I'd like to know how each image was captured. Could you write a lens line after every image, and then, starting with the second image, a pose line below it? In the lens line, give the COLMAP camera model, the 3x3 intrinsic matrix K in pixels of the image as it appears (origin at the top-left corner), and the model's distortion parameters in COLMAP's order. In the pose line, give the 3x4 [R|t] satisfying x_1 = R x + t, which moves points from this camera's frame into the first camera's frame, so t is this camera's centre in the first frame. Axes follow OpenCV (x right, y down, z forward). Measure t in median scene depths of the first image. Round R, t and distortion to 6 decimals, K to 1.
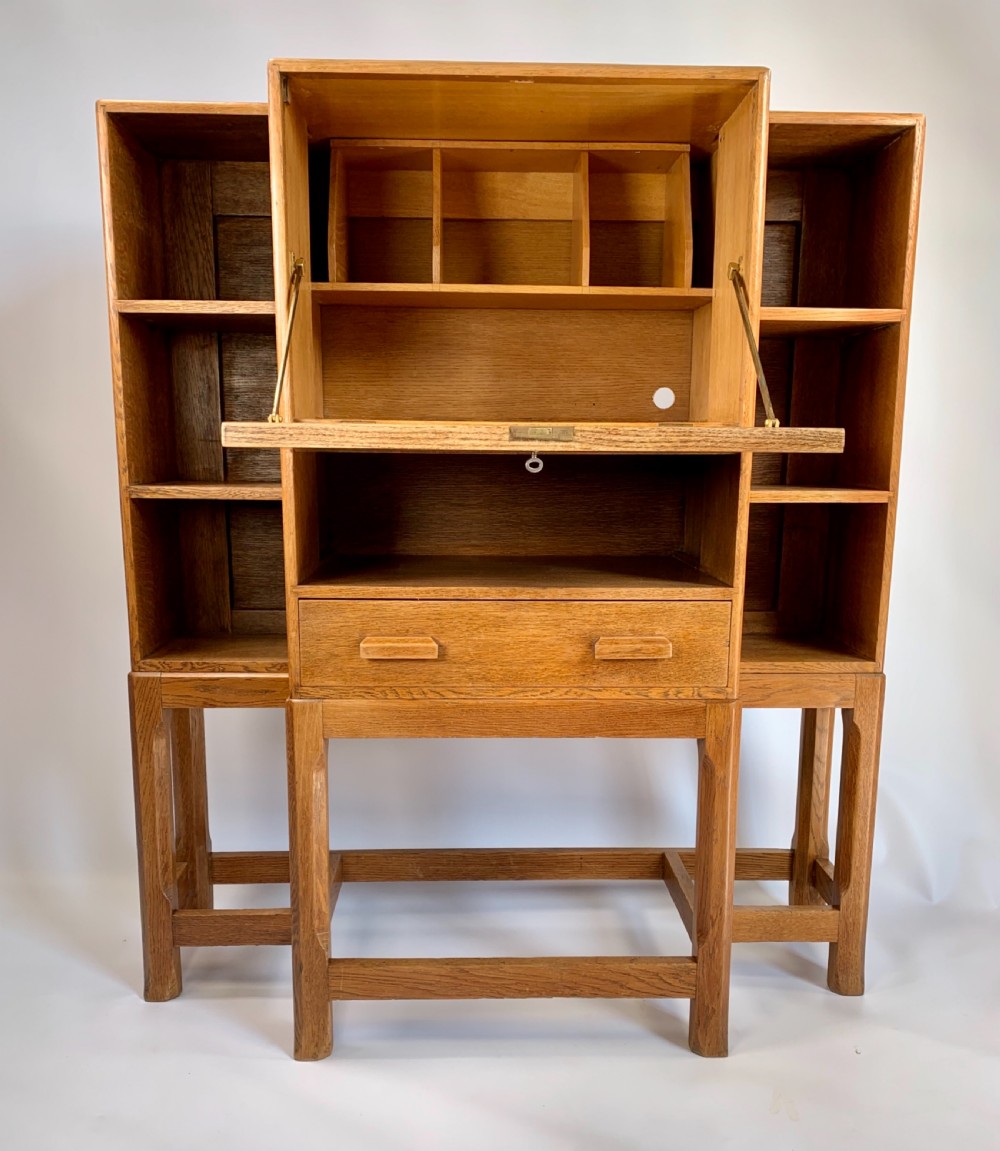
lens RADIAL K [[1070.8, 0, 502.3], [0, 1070.8, 650.2], [0, 0, 1]] dist [0.028906, 0.000000]
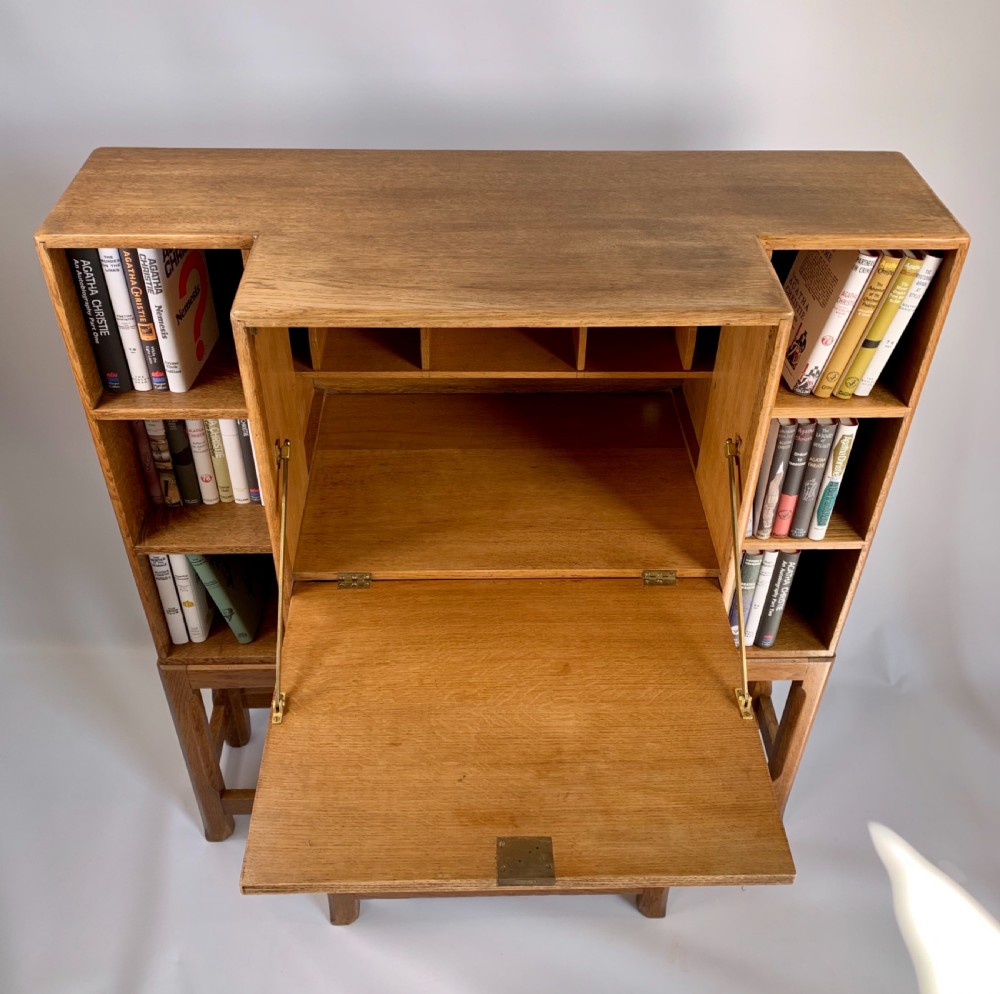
lens RADIAL K [[1046.2, 0, 505.6], [0, 1046.2, 439.9], [0, 0, 1]] dist [0.034646, 0.000000]
pose [[0.999941, 0.008057, 0.007345, 0.003567], [-0.010576, 0.880421, 0.474075, -0.734527], [-0.002647, -0.474125, 0.880454, 0.156311]]
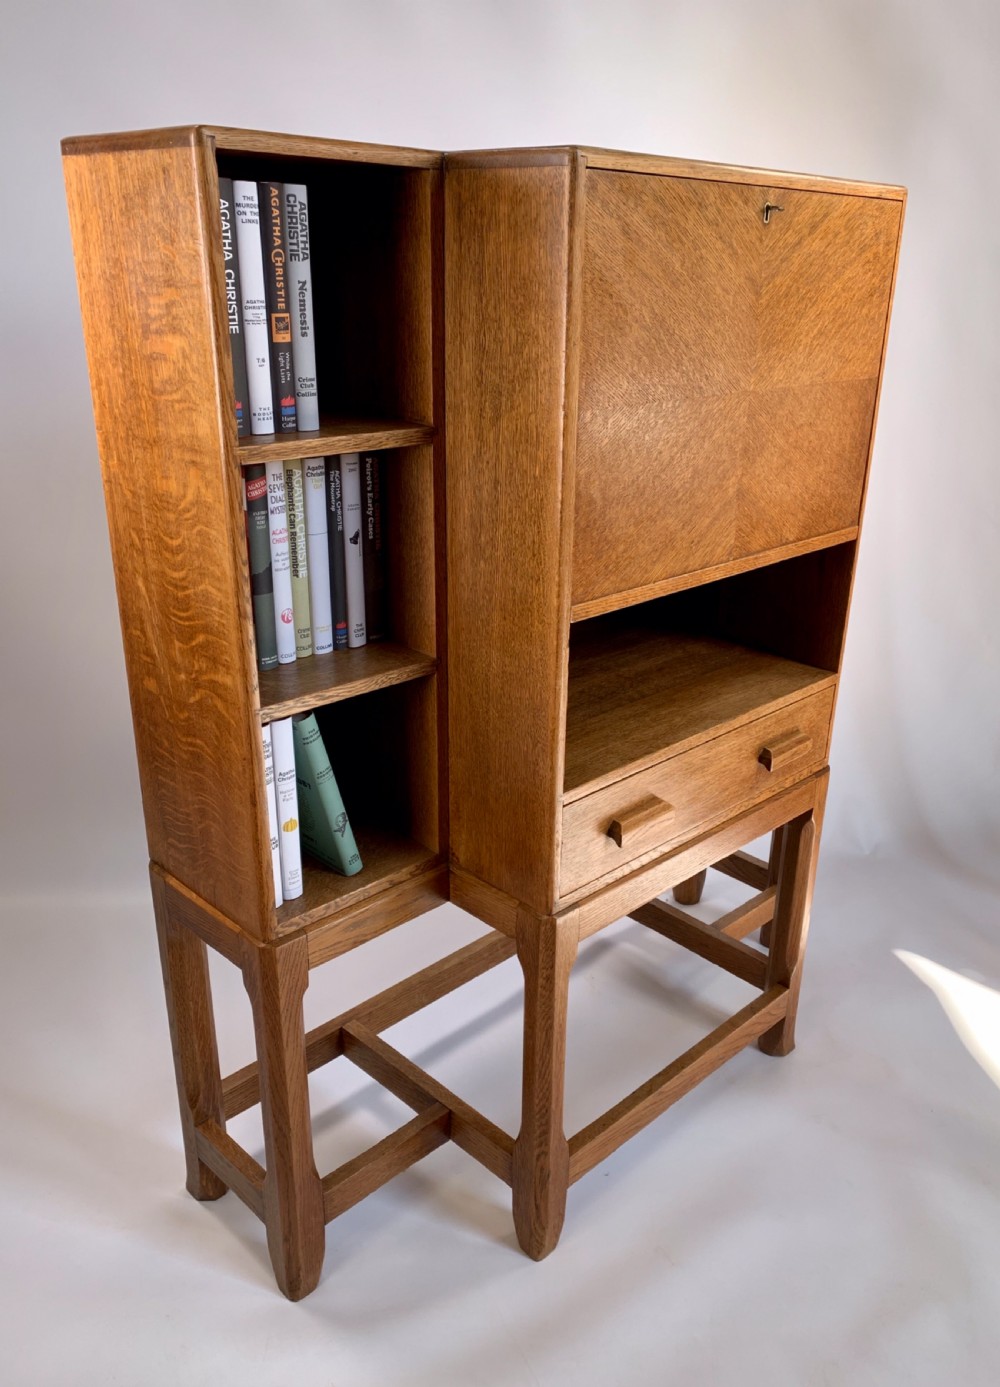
lens RADIAL K [[1097.8, 0, 546.5], [0, 1097.8, 703.4], [0, 0, 1]] dist [0.019905, -0.024491]
pose [[0.719000, -0.249984, 0.648495, -0.677779], [0.101714, 0.960875, 0.257629, -0.321522], [-0.687526, -0.119274, 0.716297, 0.371908]]
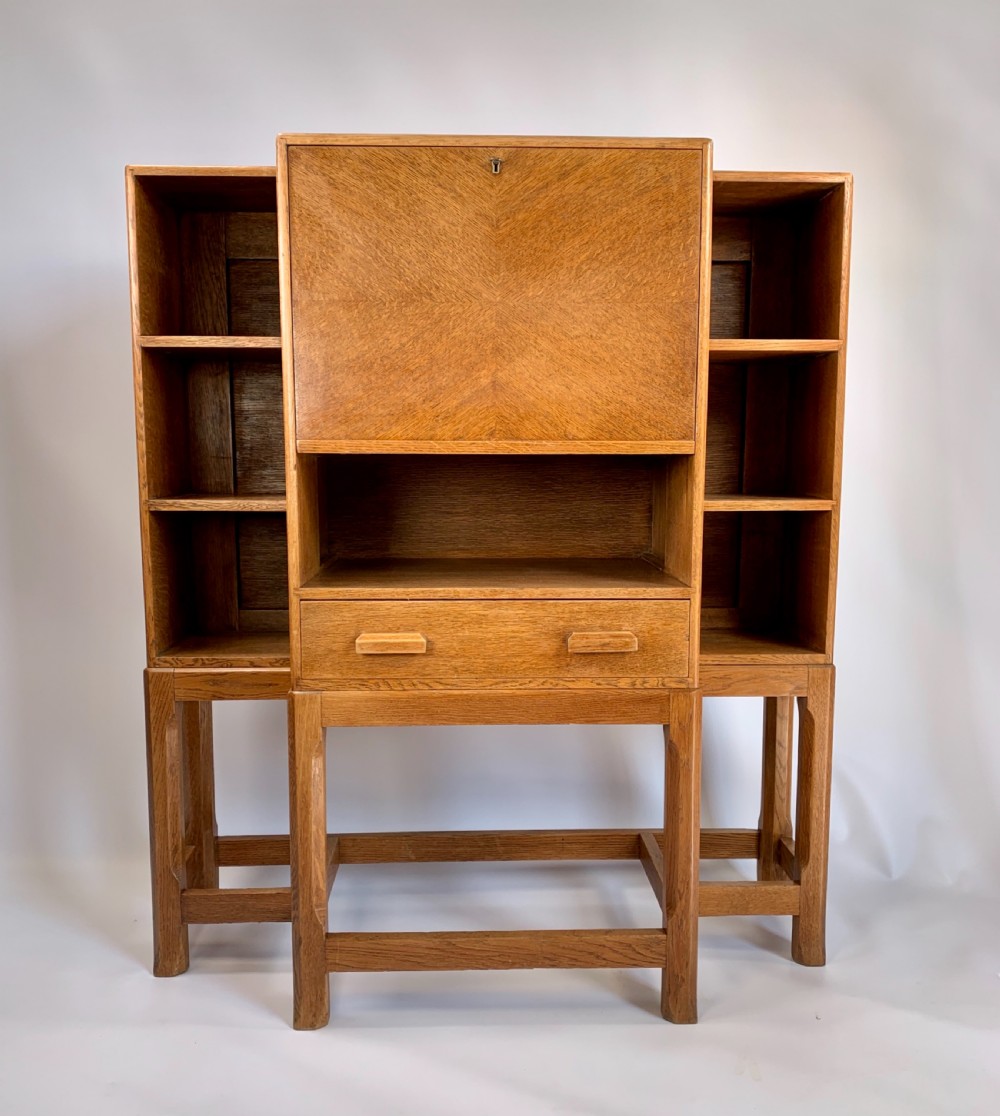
lens RADIAL K [[1035.8, 0, 502.5], [0, 1035.8, 577.7], [0, 0, 1]] dist [0.036586, 0.000000]
pose [[0.999970, -0.006527, 0.004103, 0.013758], [0.006781, 0.997836, -0.065401, 0.000397], [-0.003667, 0.065427, 0.997851, -0.068148]]
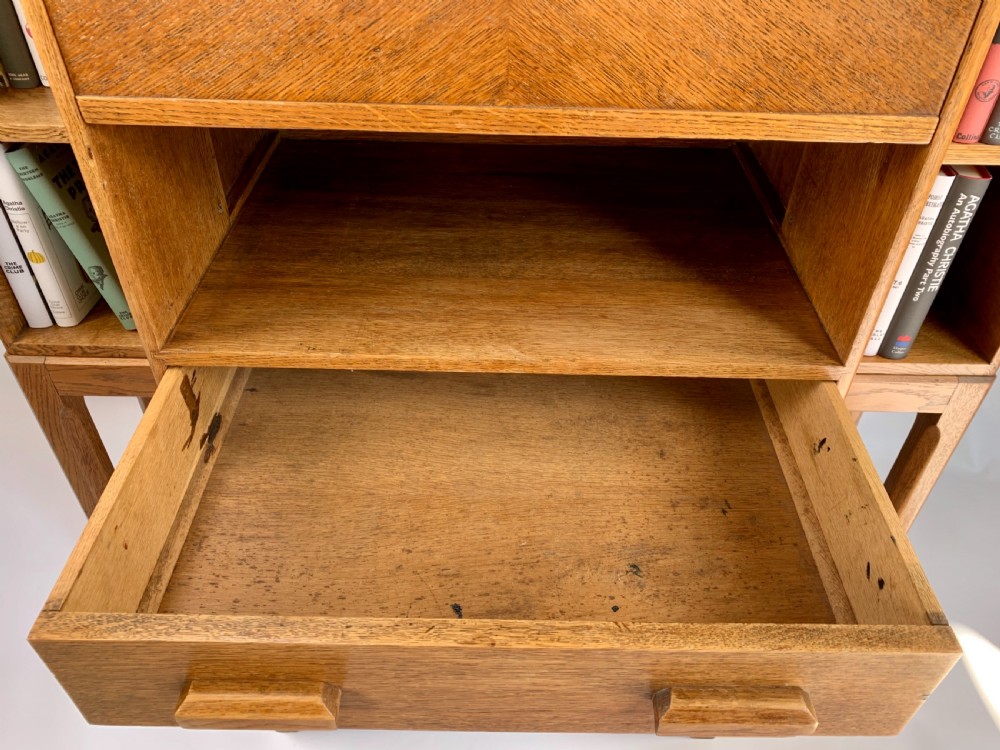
lens RADIAL K [[770.9, 0, 509.3], [0, 770.9, 375.0], [0, 0, 1]] dist [0.024233, -0.037402]
pose [[0.999247, 0.034174, -0.018385, 0.023614], [-0.020460, 0.866536, 0.498696, -0.259383], [0.032973, -0.497944, 0.866582, 0.549772]]
